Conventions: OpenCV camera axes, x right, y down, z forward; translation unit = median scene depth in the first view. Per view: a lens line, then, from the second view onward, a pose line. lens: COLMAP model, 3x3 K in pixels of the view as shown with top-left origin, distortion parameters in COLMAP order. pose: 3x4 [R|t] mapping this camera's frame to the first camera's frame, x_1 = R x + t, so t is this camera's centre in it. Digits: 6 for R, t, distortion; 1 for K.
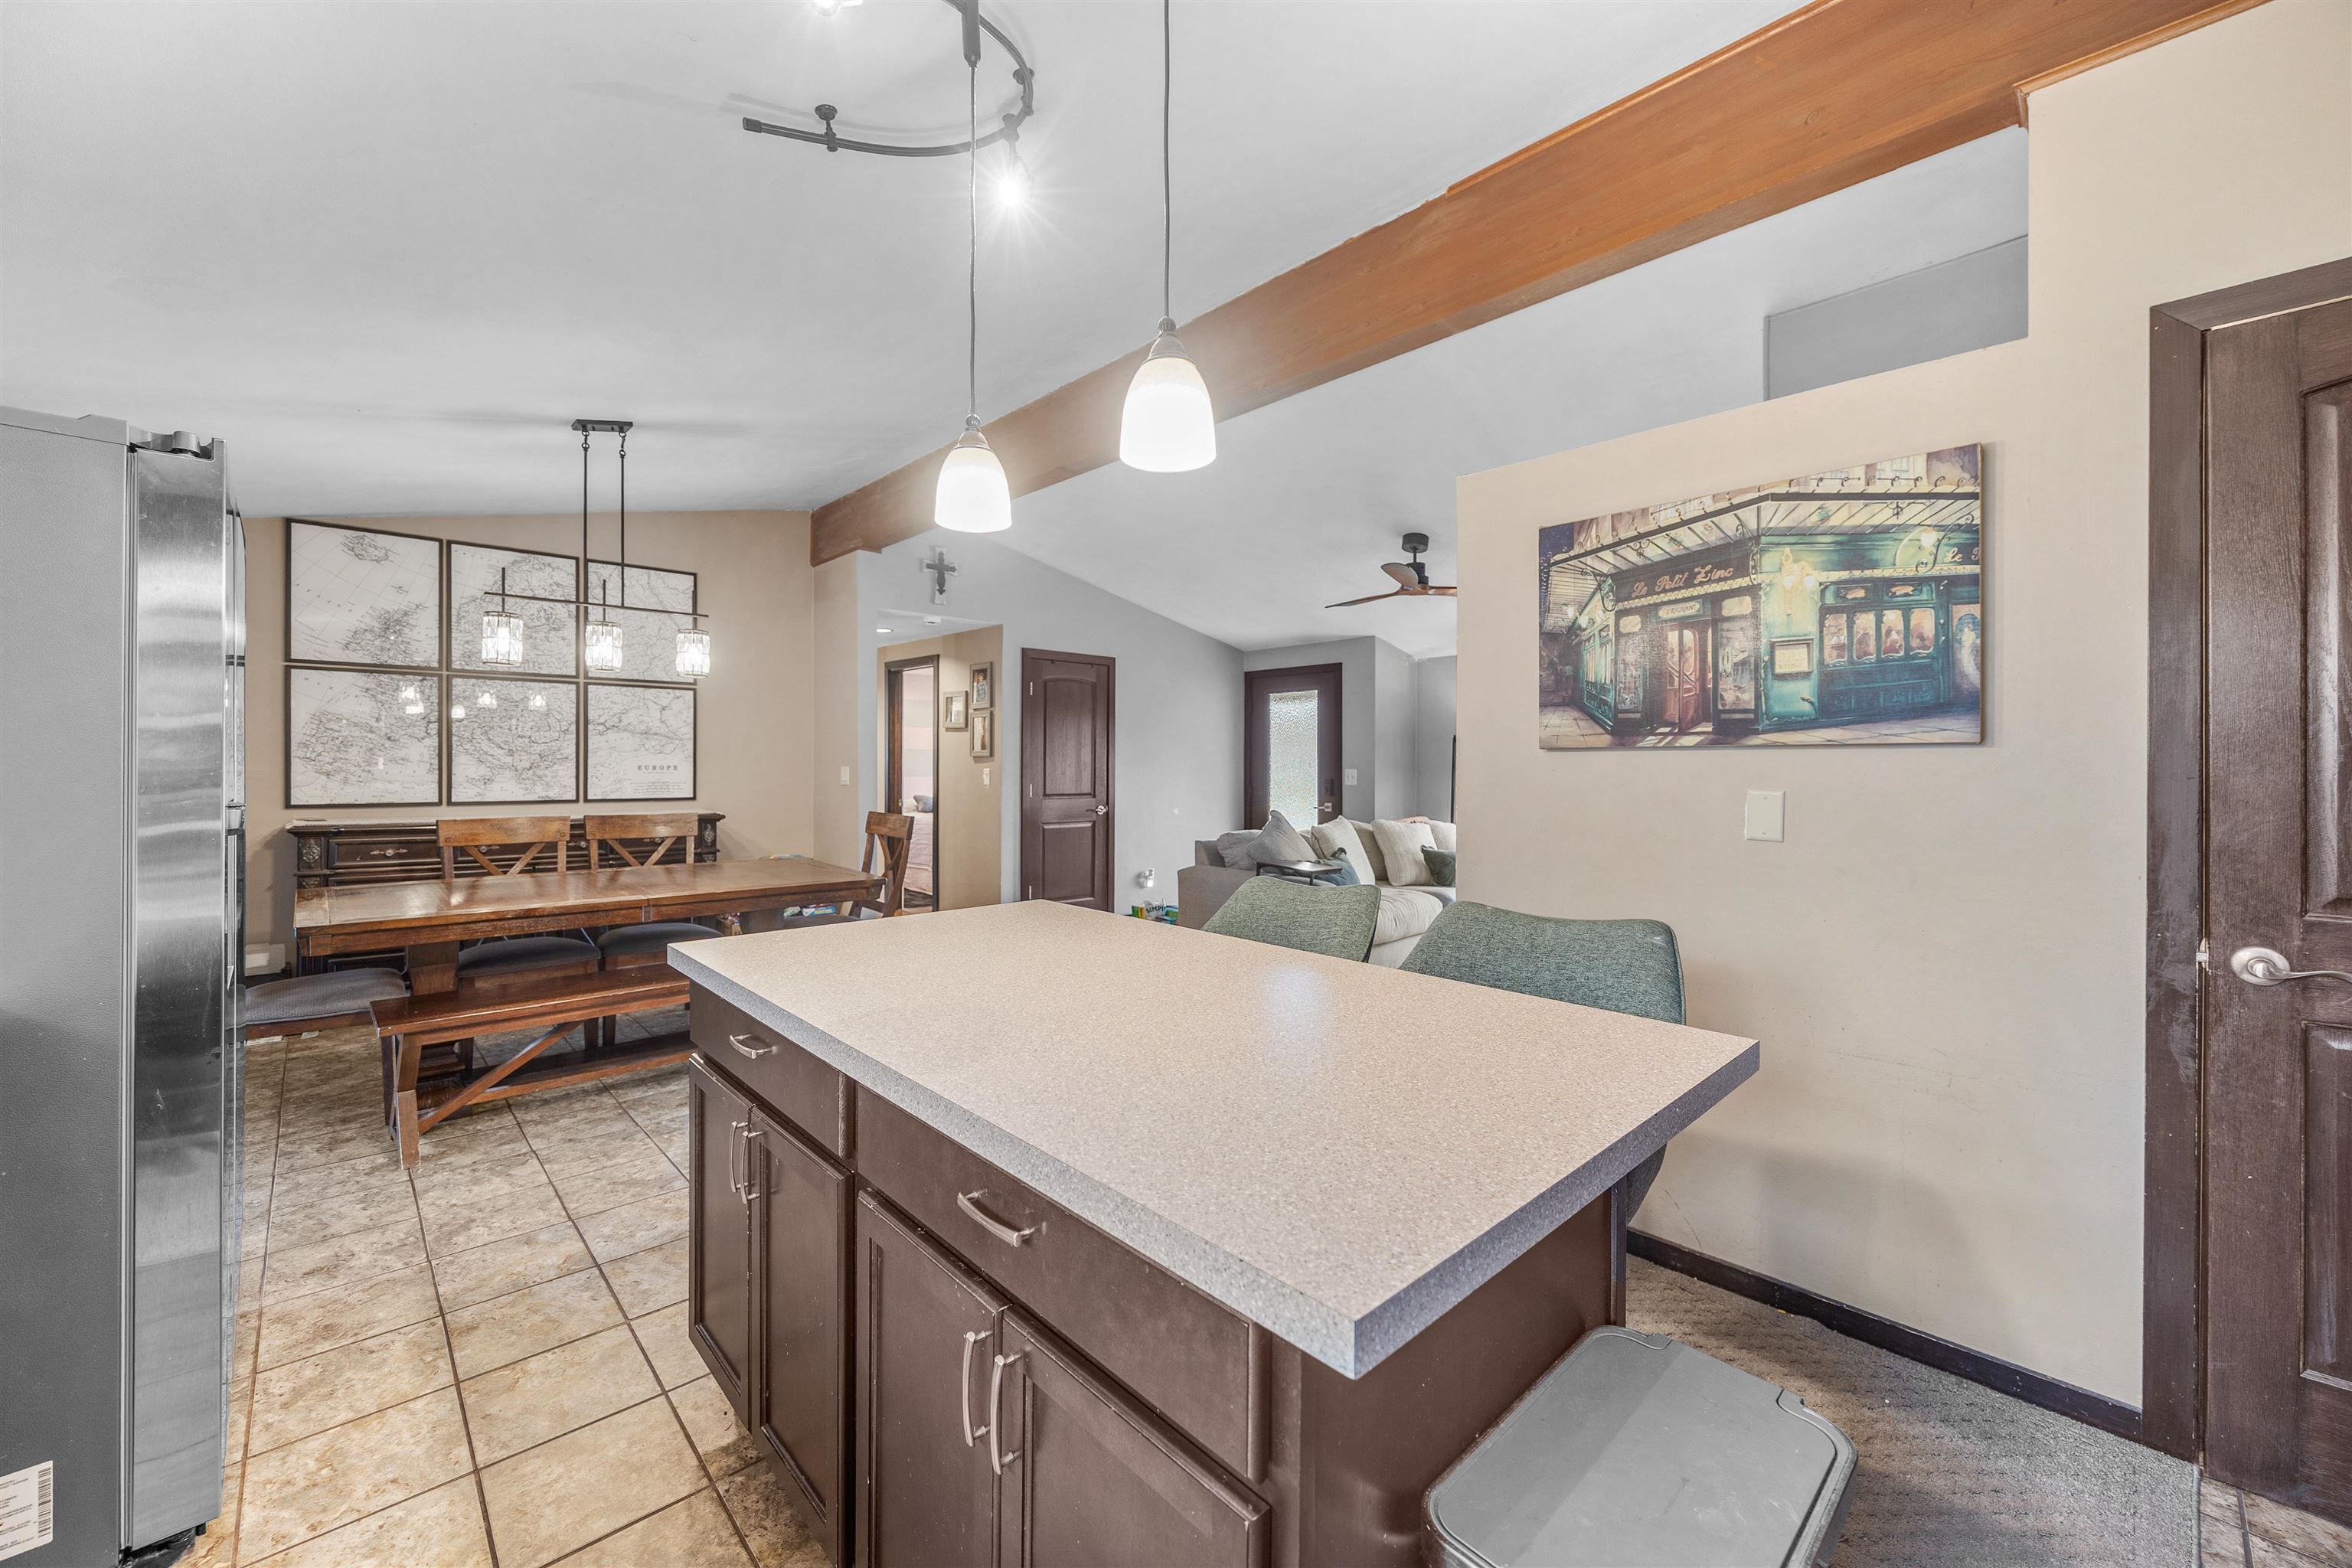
lens RADIAL K [[902.3, 0, 1153.7], [0, 902.3, 770.4], [0, 0, 1]] dist [-0.002801, 0.000352]
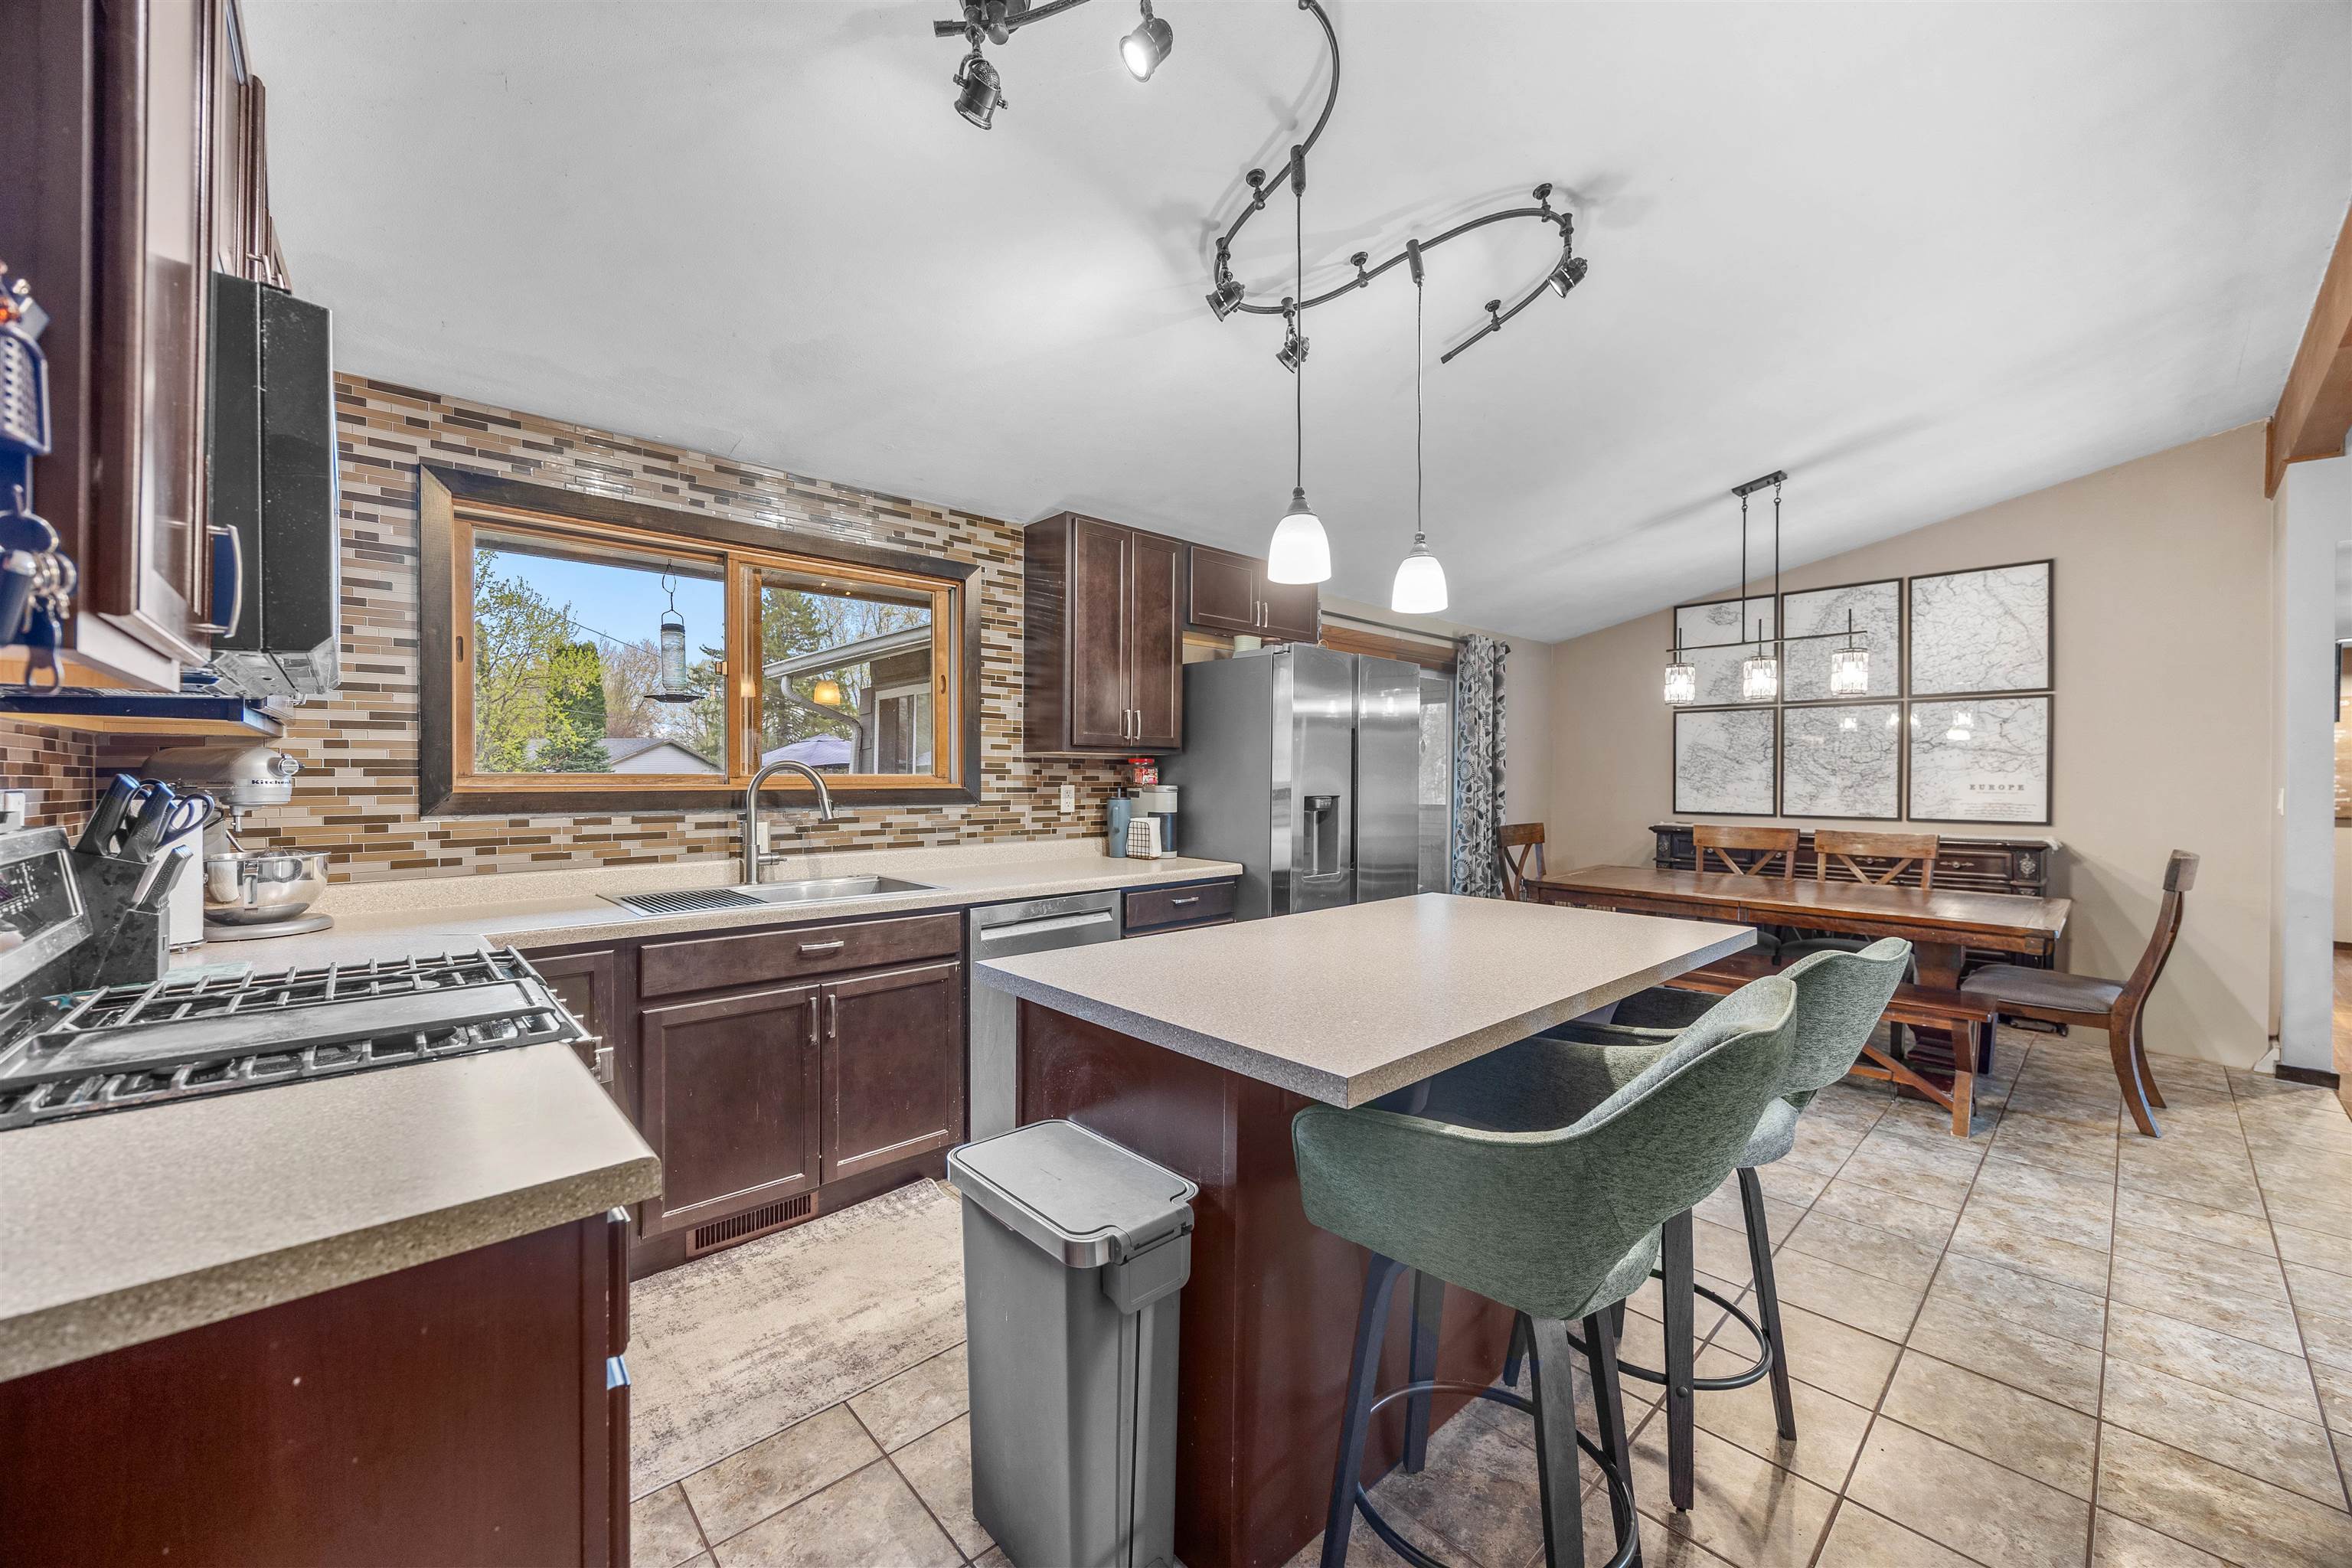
lens RADIAL K [[902.3, 0, 1173.1], [0, 902.3, 775.9], [0, 0, 1]] dist [-0.002801, 0.000352]
pose [[-0.001547, -0.005544, -0.999983, 0.449252], [-0.012153, 0.999911, -0.005525, 0.000746], [0.999925, 0.012145, -0.001614, 0.231566]]
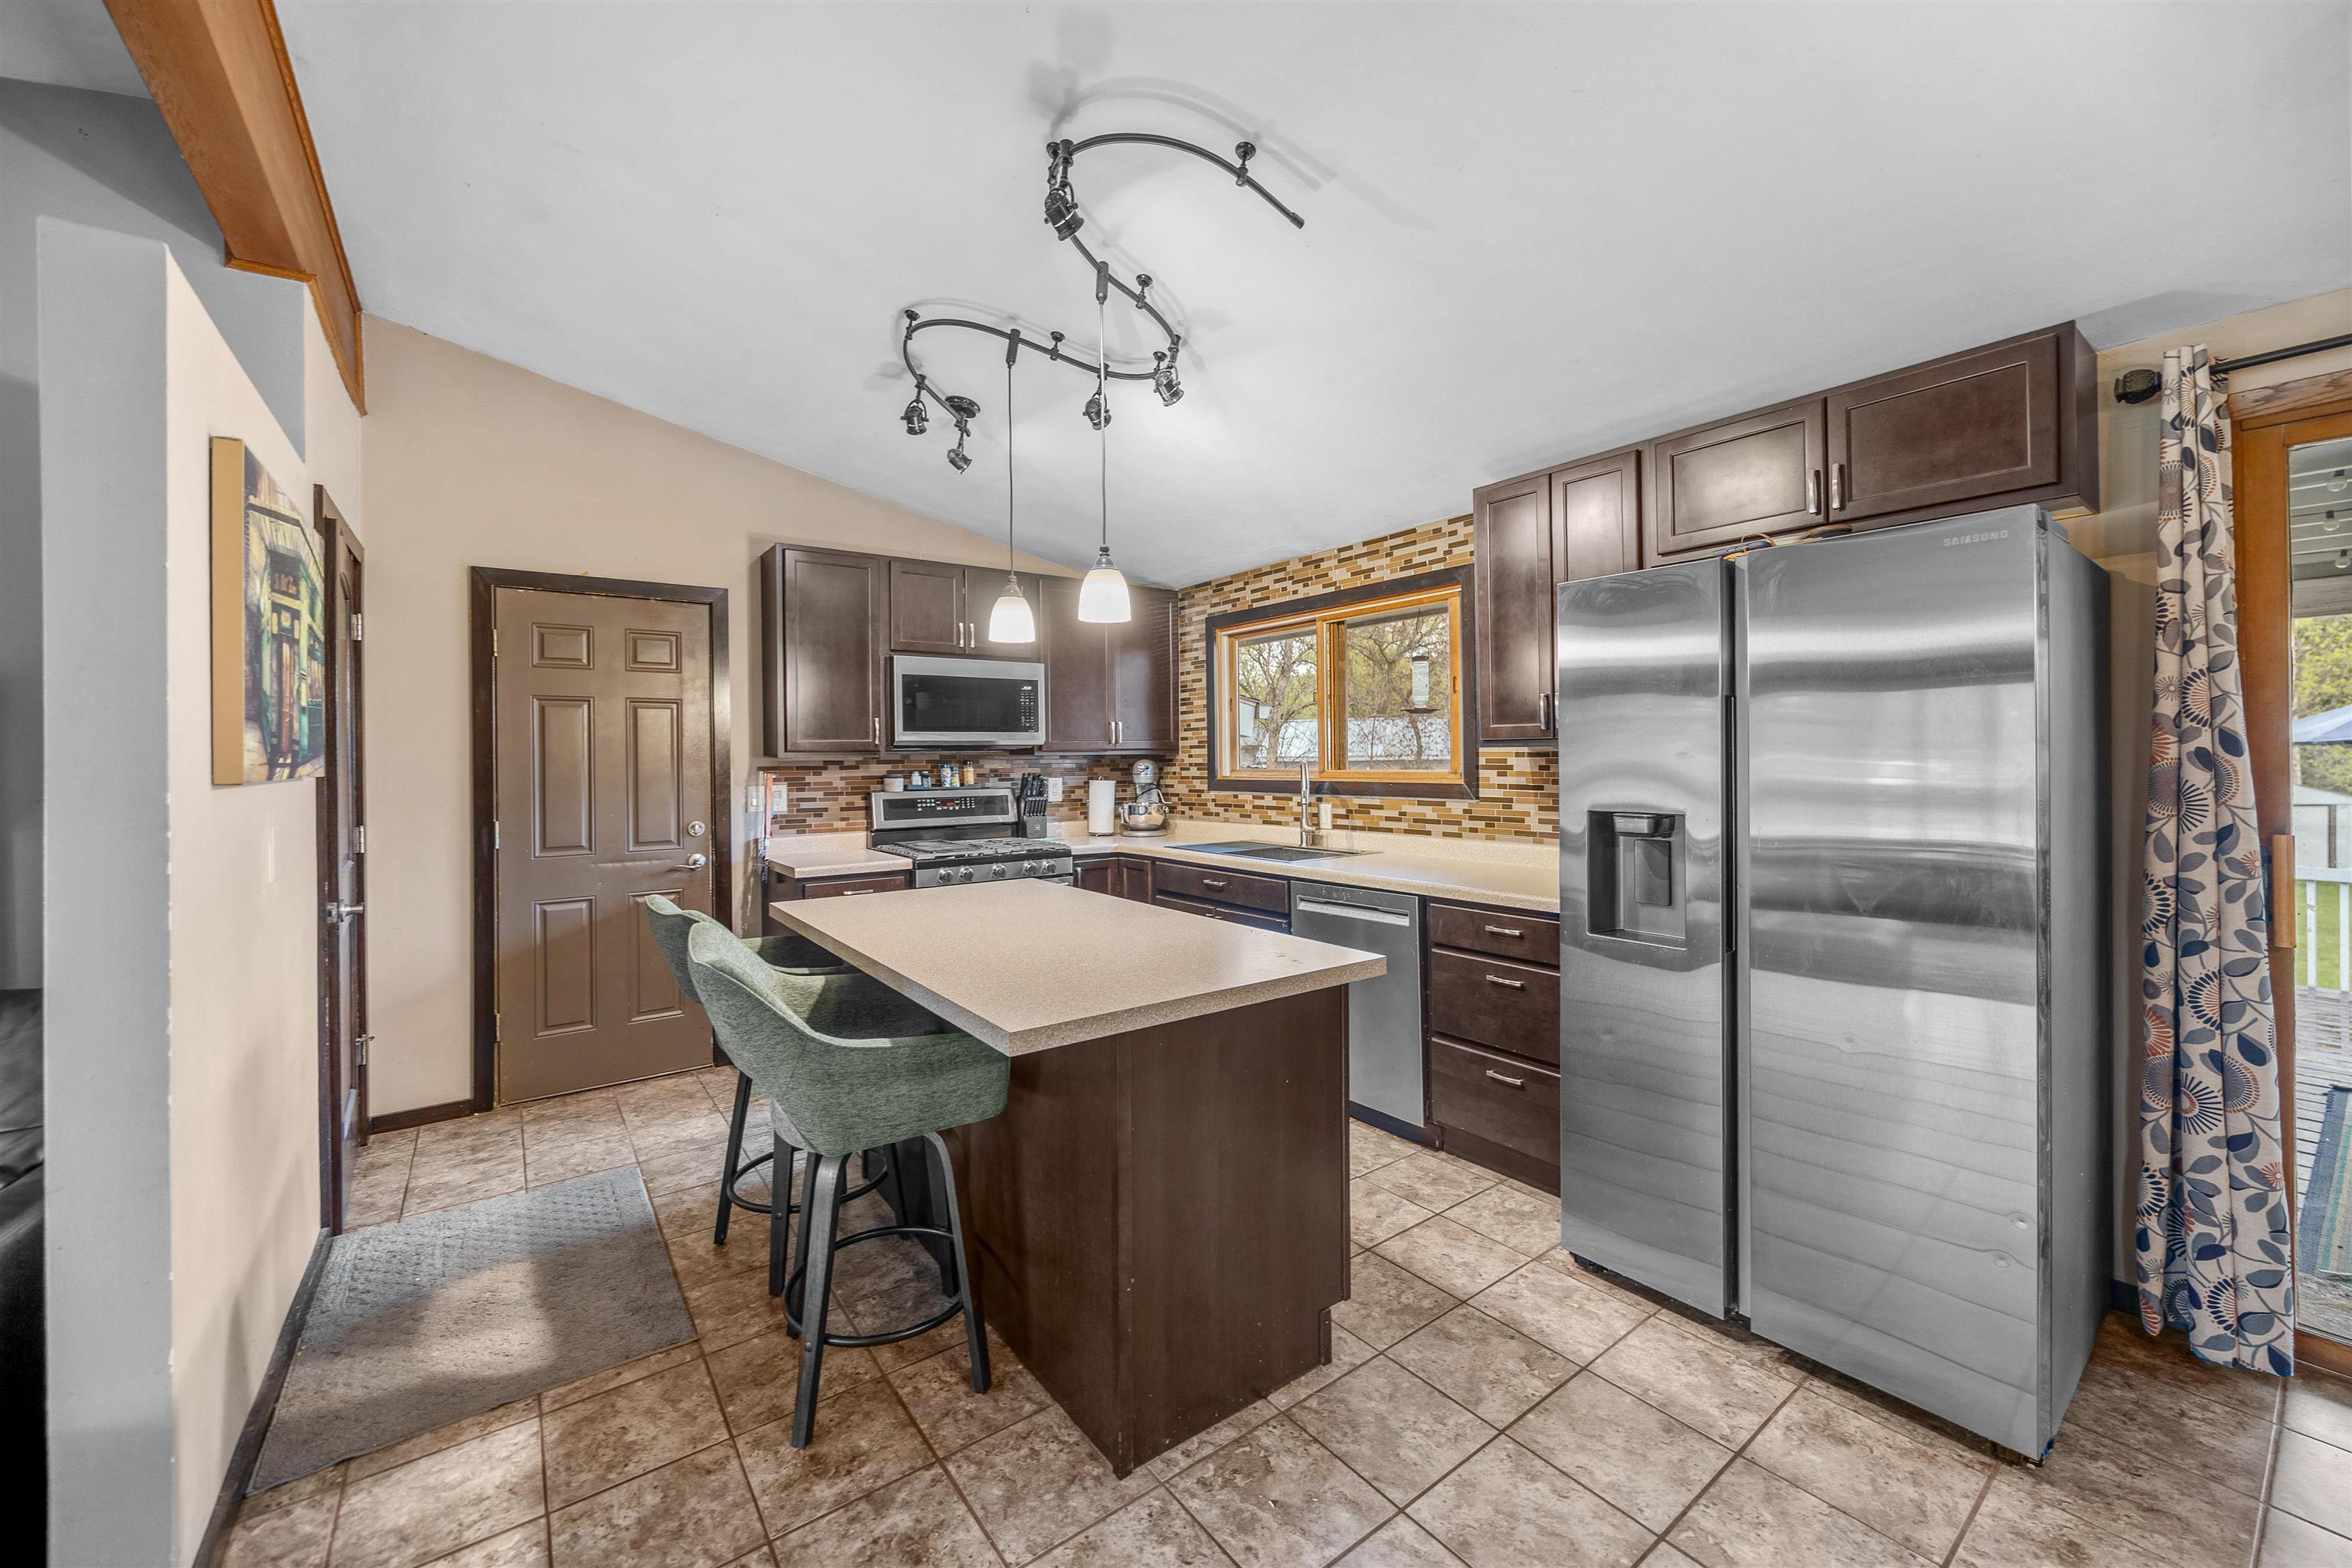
lens RADIAL K [[902.3, 0, 1158.2], [0, 902.3, 754.2], [0, 0, 1]] dist [-0.002801, 0.000352]
pose [[-0.993140, 0.008185, 0.116644, -0.168552], [0.009089, 0.999933, 0.007221, -0.025958], [-0.116577, 0.008231, -0.993148, 0.895376]]
